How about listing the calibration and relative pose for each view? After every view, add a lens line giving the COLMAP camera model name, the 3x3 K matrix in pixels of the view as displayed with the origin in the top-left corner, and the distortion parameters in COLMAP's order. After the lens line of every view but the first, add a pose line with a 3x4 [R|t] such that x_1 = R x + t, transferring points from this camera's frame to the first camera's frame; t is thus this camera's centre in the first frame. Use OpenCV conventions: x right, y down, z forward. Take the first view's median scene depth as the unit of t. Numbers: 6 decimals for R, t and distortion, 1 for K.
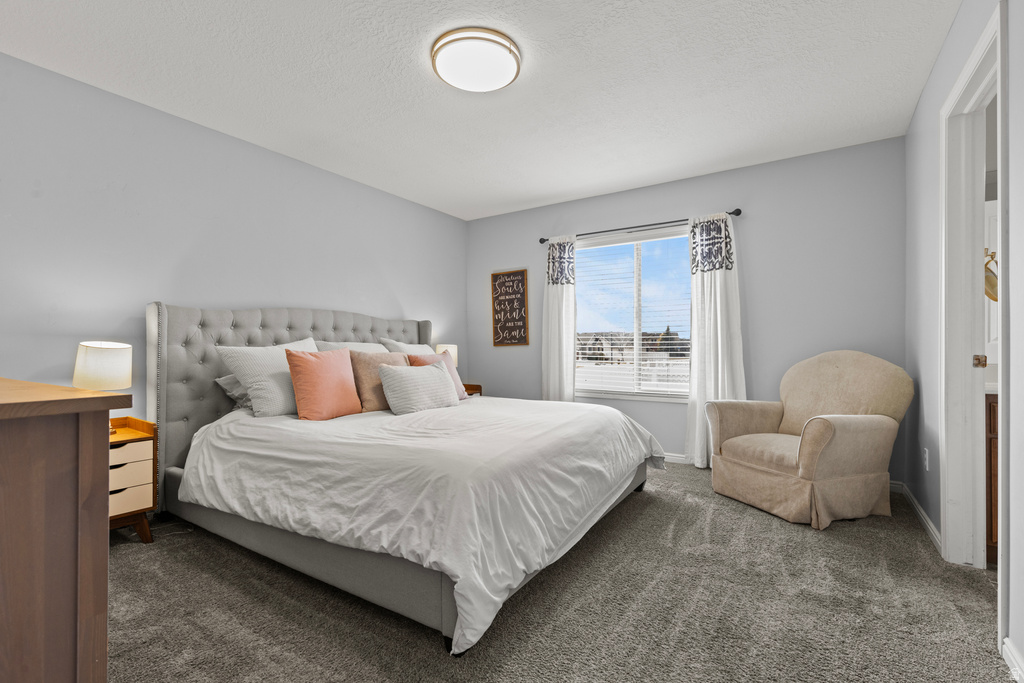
lens RADIAL K [[462.5, 0, 513.2], [0, 462.5, 342.4], [0, 0, 1]] dist [0.003684, -0.000351]
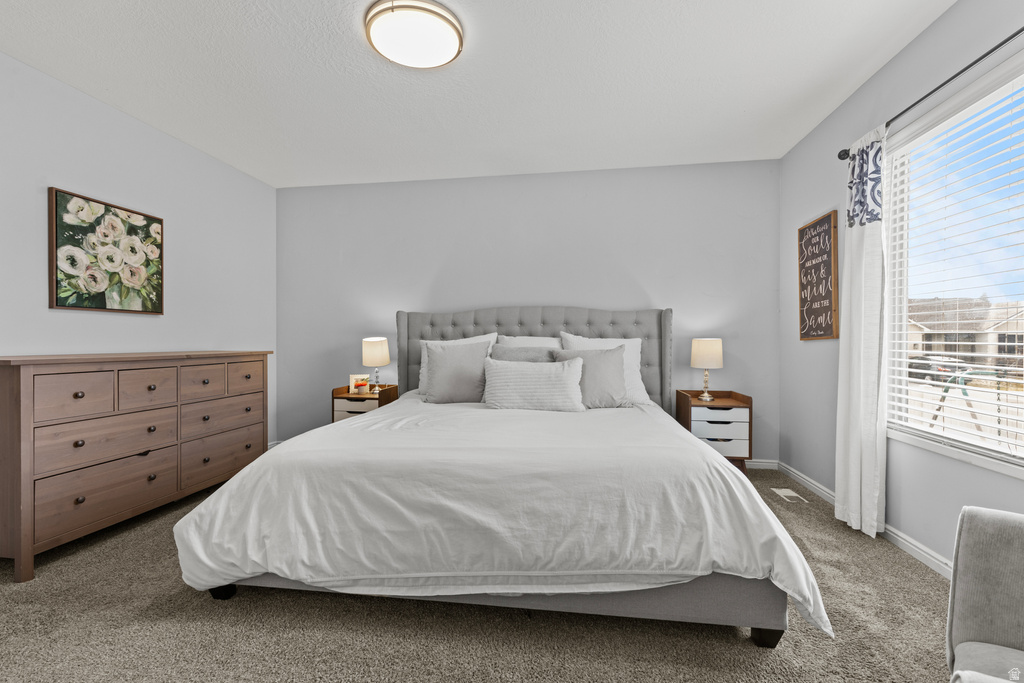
lens RADIAL K [[462.5, 0, 512.6], [0, 462.5, 341.7], [0, 0, 1]] dist [0.003684, -0.000351]
pose [[0.400904, 0.005910, -0.916101, 0.423307], [0.006094, 0.999940, 0.009118, 0.001779], [0.916100, -0.009238, 0.400844, 0.402017]]
